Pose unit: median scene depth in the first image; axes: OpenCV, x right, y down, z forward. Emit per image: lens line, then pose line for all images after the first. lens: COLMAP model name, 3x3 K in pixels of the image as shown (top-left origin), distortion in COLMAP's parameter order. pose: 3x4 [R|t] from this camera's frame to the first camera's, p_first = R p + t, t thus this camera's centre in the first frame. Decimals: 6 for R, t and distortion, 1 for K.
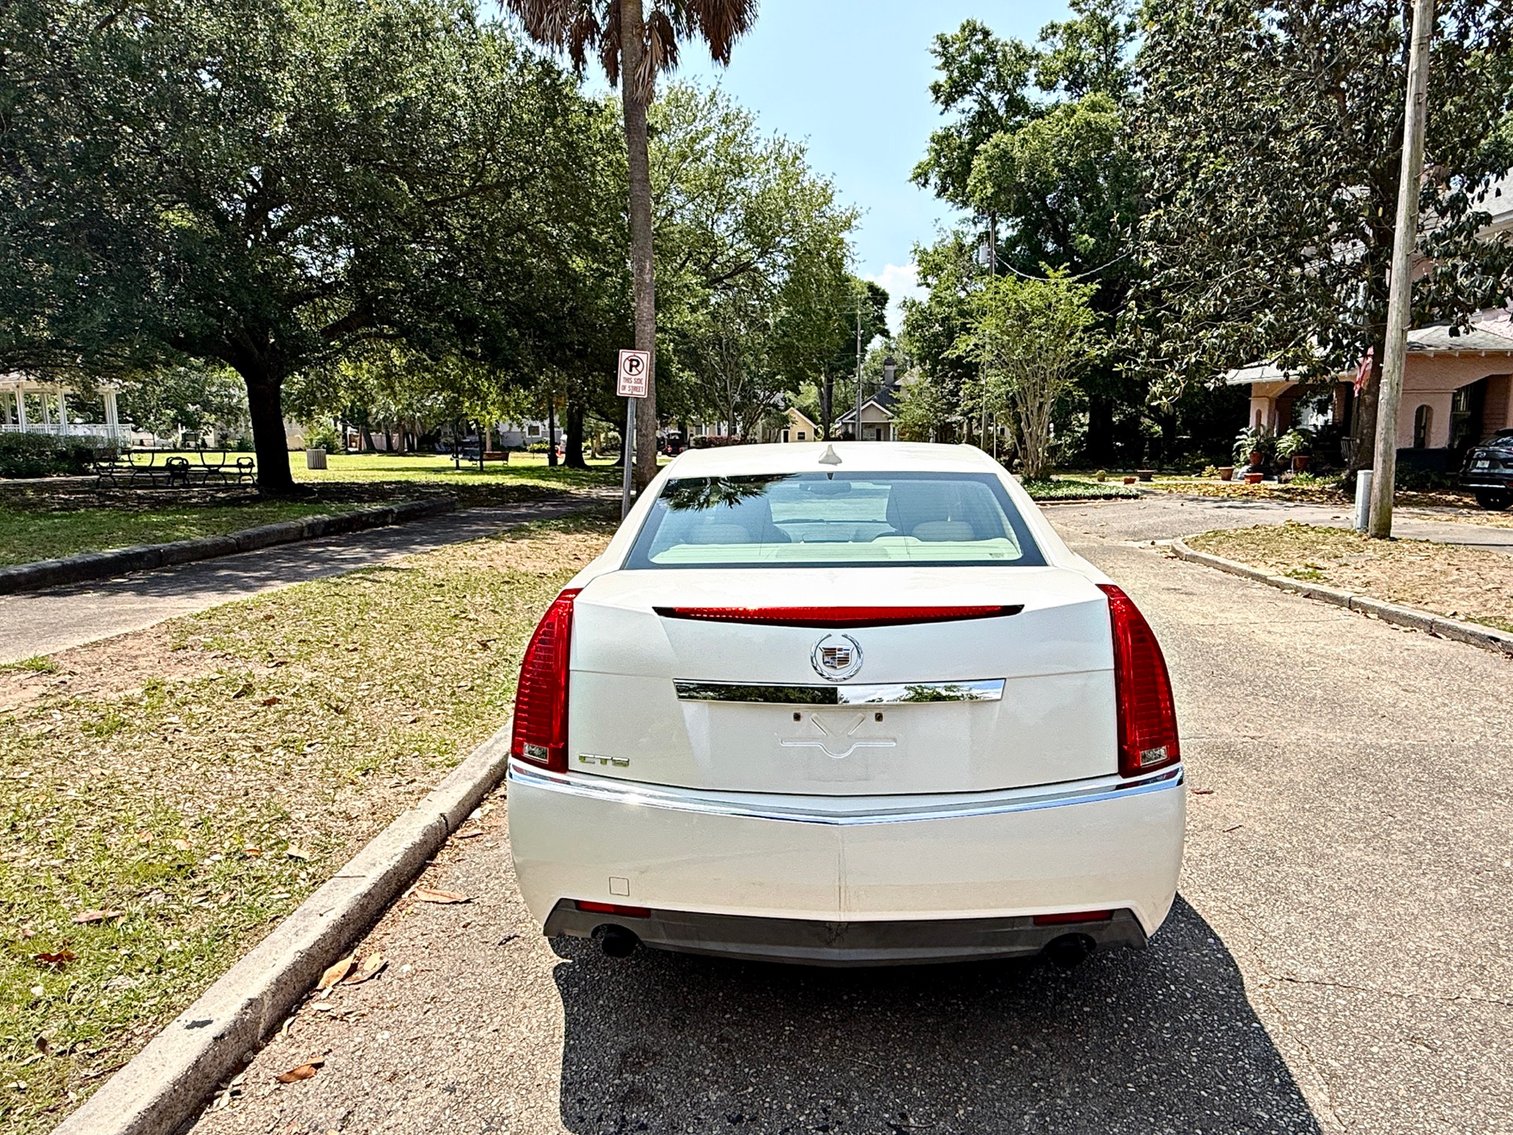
lens RADIAL K [[938.1, 0, 756.5], [0, 938.1, 567.5], [0, 0, 1]] dist [-0.001333, 0.000112]
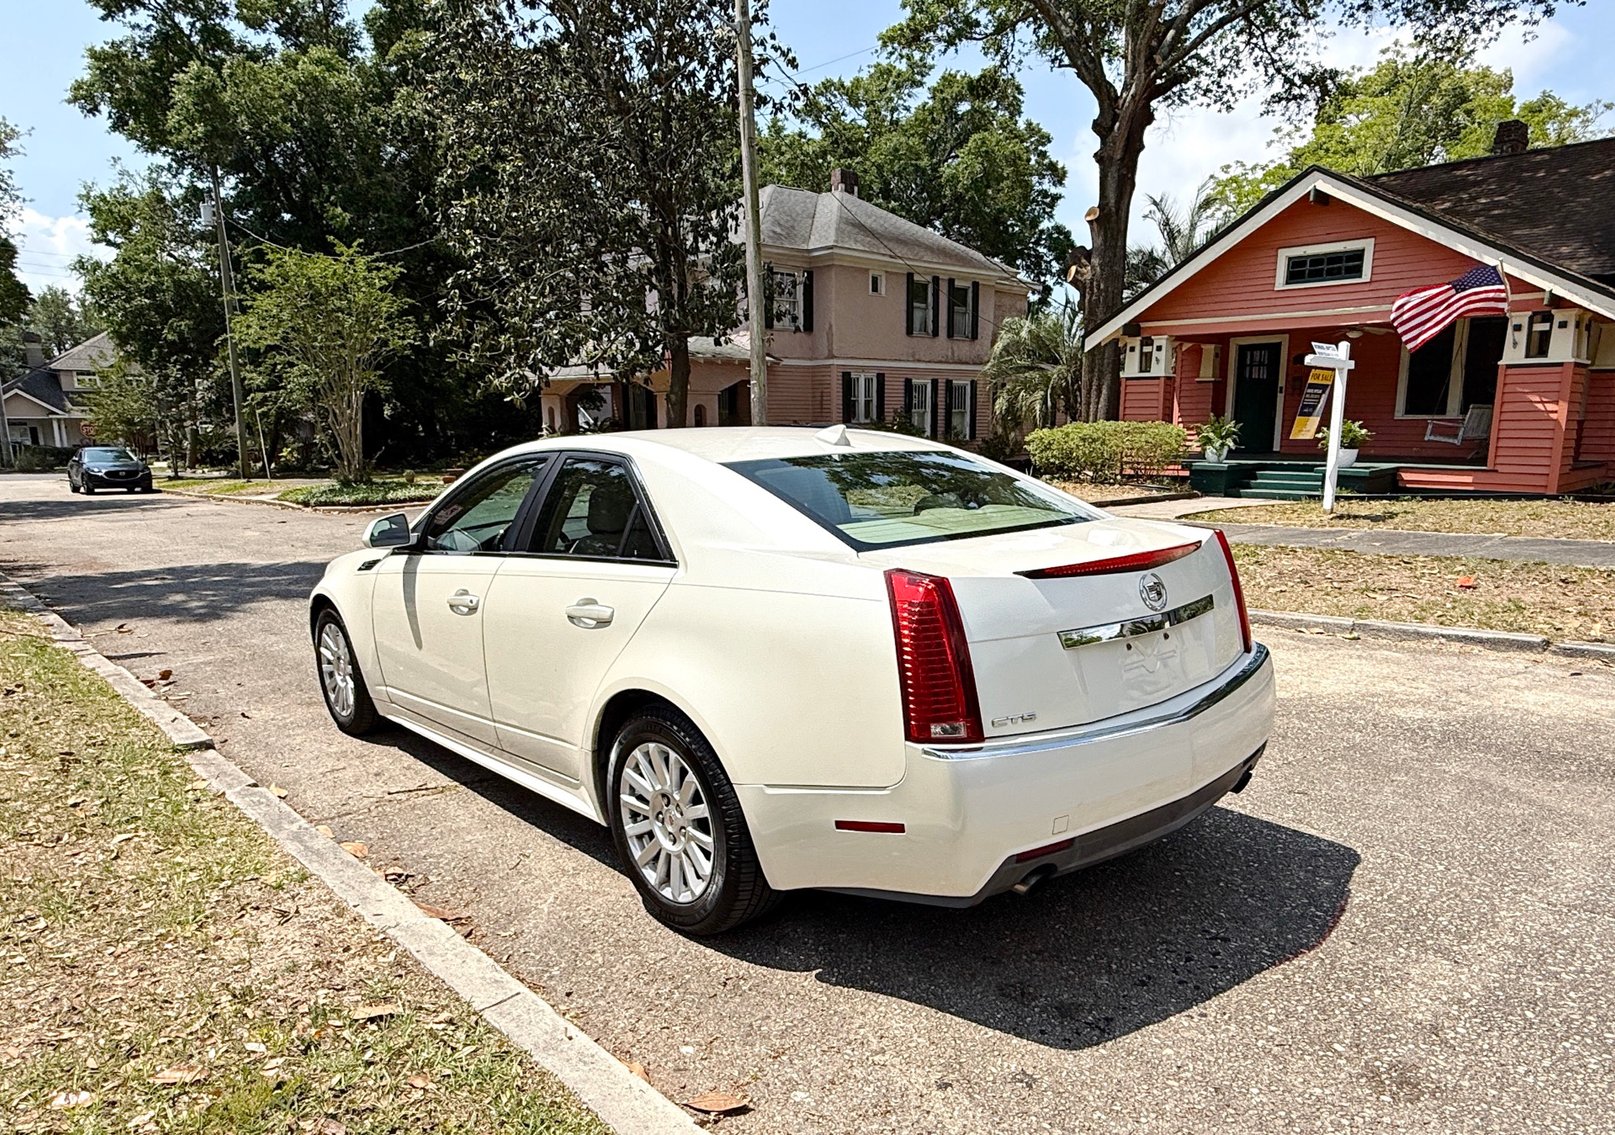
lens RADIAL K [[990.9, 0, 788.1], [0, 990.9, 616.6], [0, 0, 1]] dist [-0.000046, 0.000097]
pose [[0.712105, -0.136253, 0.688724, -0.082318], [0.106381, 0.990601, 0.085981, -0.002615], [-0.693966, 0.012039, 0.719907, 0.027907]]
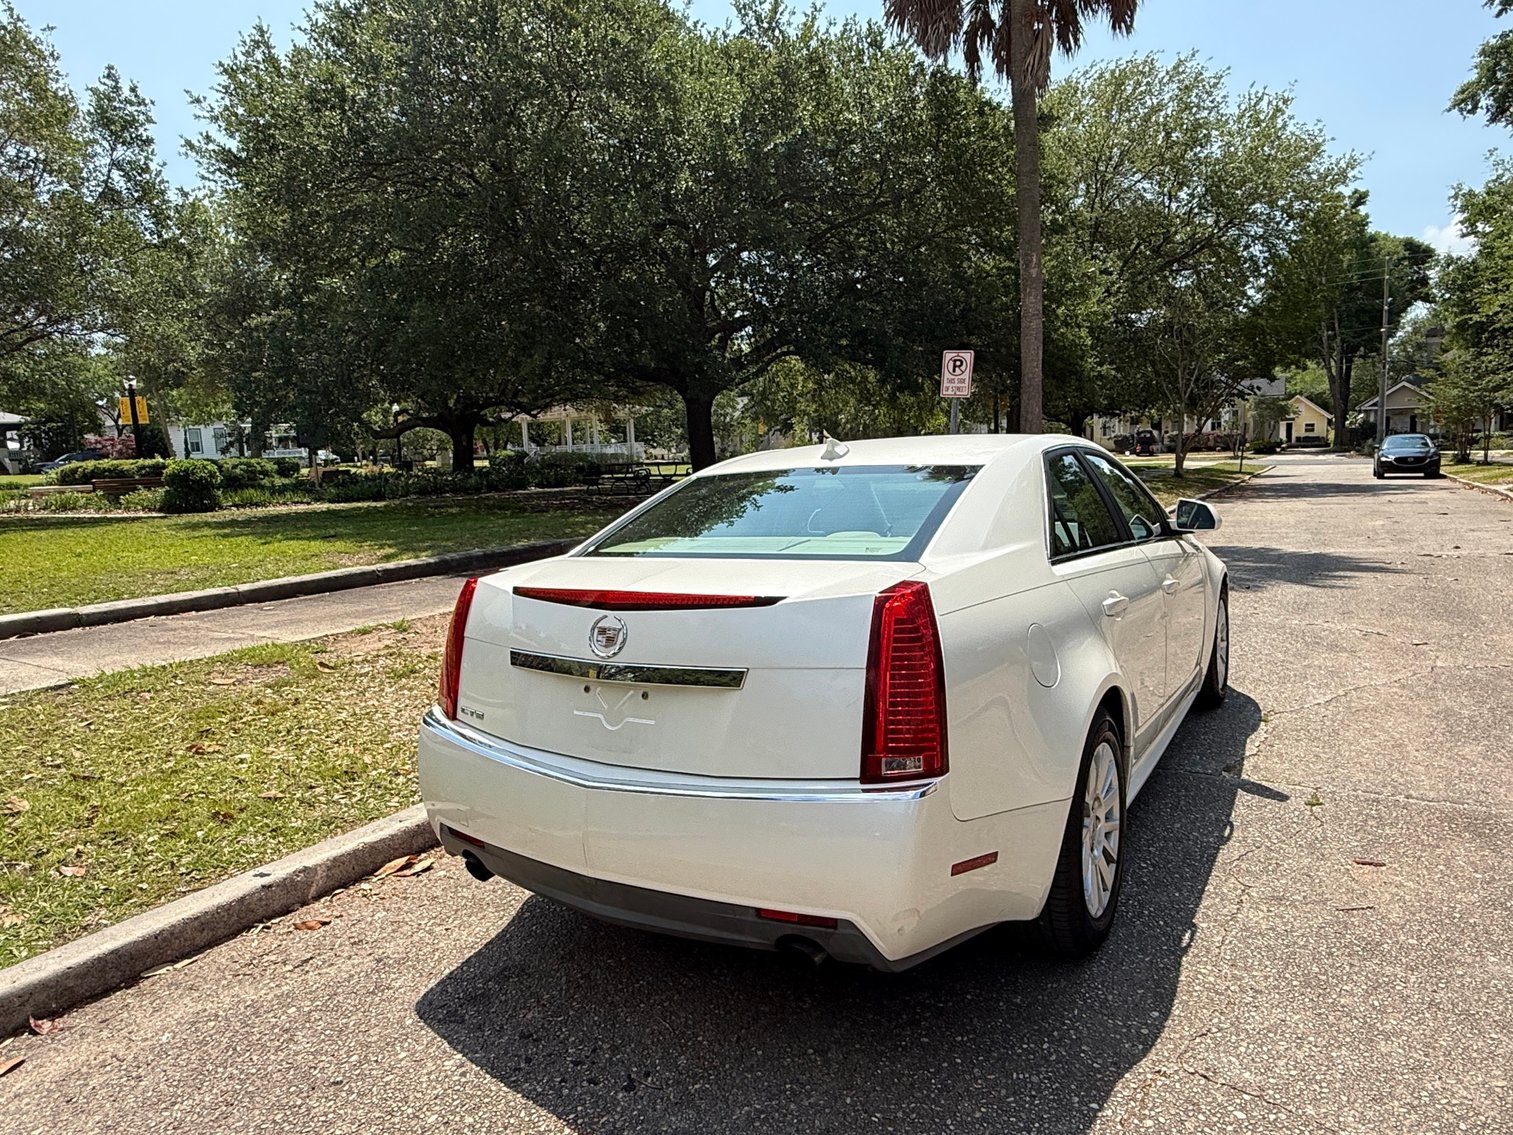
lens RADIAL K [[938.1, 0, 756.5], [0, 938.1, 567.5], [0, 0, 1]] dist [-0.001333, 0.000112]
pose [[0.884801, 0.026392, -0.465222, 0.053589], [-0.028216, 0.999597, 0.003045, 0.000504], [0.465115, 0.010433, 0.885189, 0.008204]]
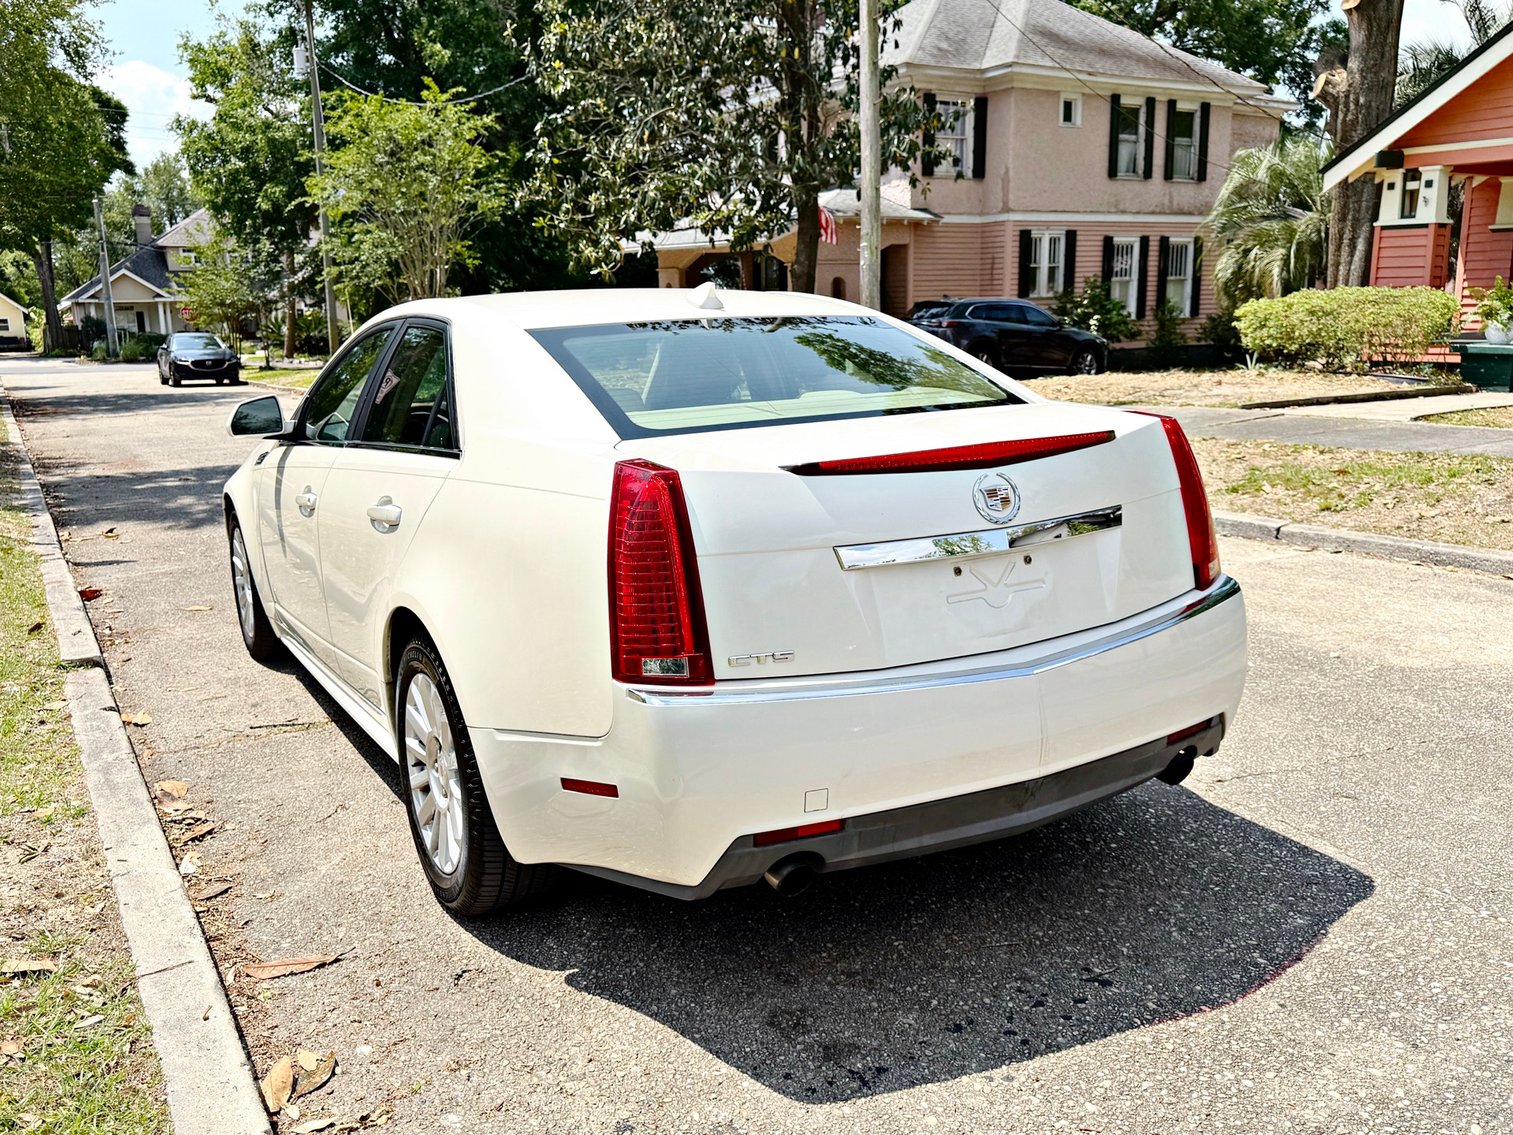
lens RADIAL K [[1239.1, 0, 752.0], [0, 1239.1, 571.4], [0, 0, 1]] dist [0.077229, -0.121960]
pose [[0.836552, -0.122748, 0.533961, -0.054064], [0.091050, 0.992175, 0.085436, 0.002948], [-0.540269, -0.022854, 0.841182, 0.008495]]
